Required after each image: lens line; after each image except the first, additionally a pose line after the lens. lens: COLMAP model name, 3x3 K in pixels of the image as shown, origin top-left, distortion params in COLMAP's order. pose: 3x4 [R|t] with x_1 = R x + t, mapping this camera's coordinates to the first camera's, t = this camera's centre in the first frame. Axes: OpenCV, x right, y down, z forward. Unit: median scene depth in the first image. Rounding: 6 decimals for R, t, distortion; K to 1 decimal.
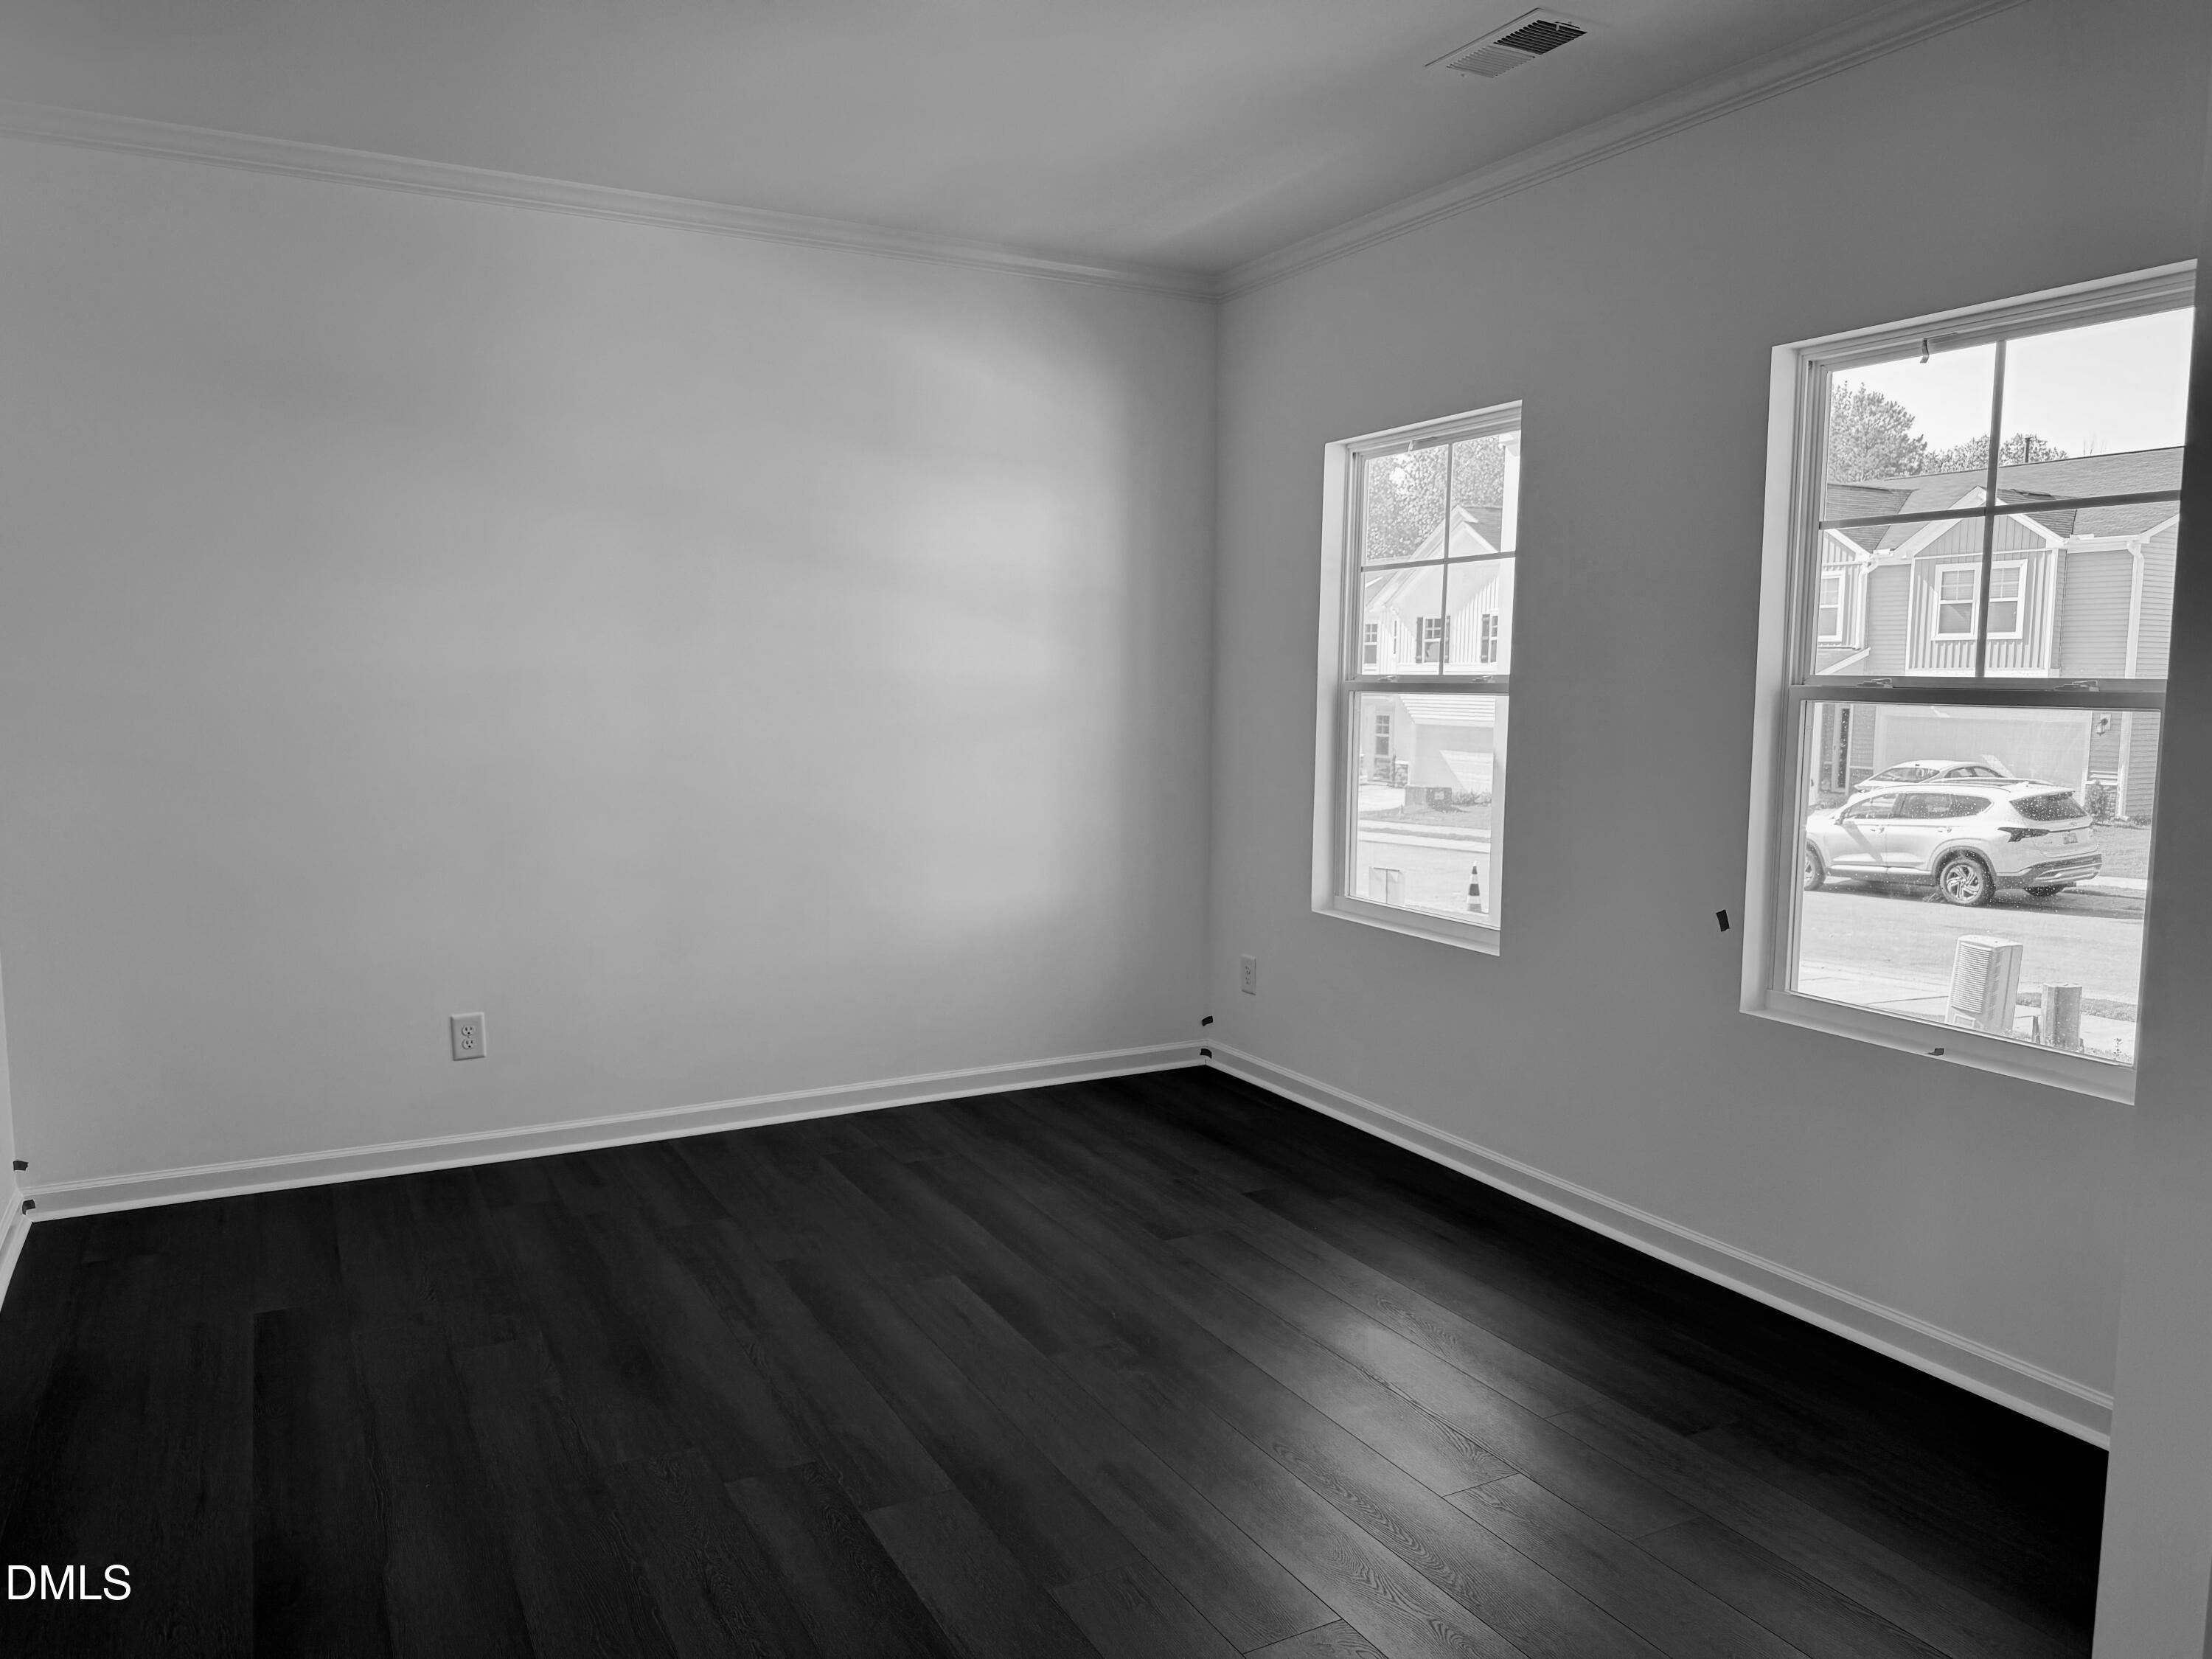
lens RADIAL K [[1574.8, 0, 1098.0], [0, 1574.8, 823.9], [0, 0, 1]] dist [0.023025, -0.000707]
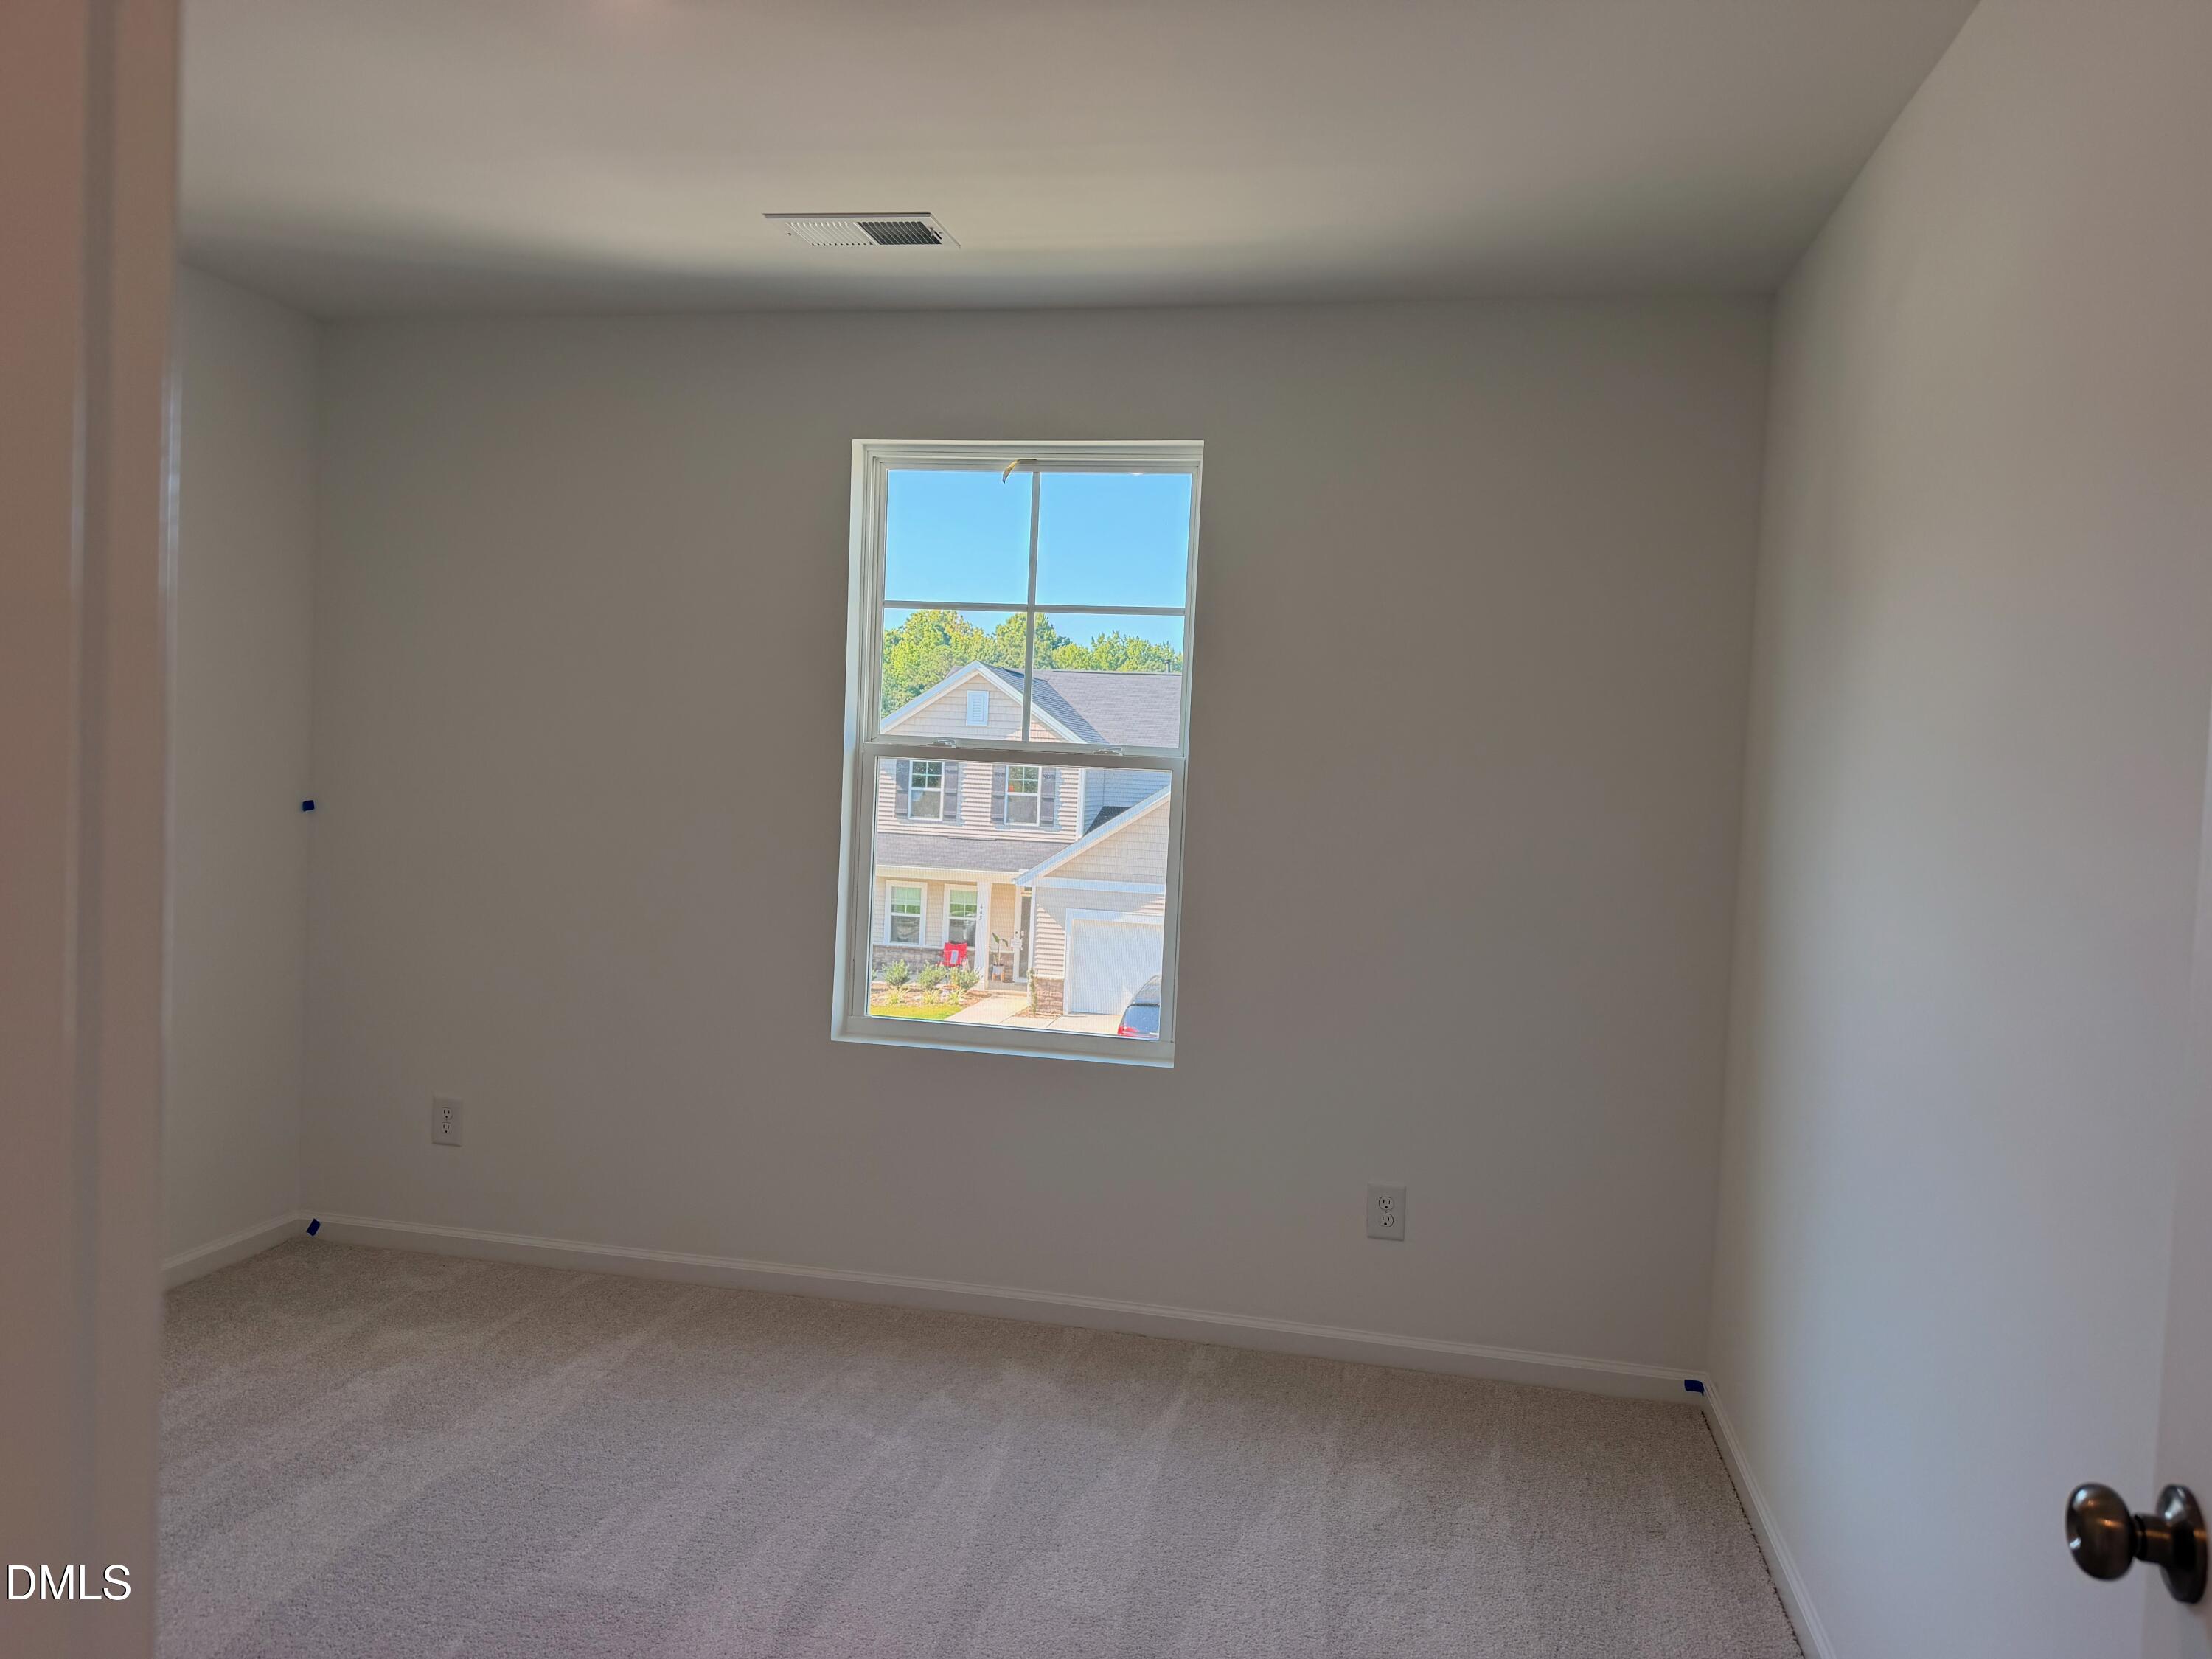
lens RADIAL K [[1259.6, 0, 1107.3], [0, 1259.6, 813.1], [0, 0, 1]] dist [0.057486, 0.001482]
pose [[0.614268, -0.028138, 0.788596, -0.184551], [0.043936, 0.999033, 0.001423, -0.035271], [-0.787874, 0.033774, 0.614910, 0.350868]]
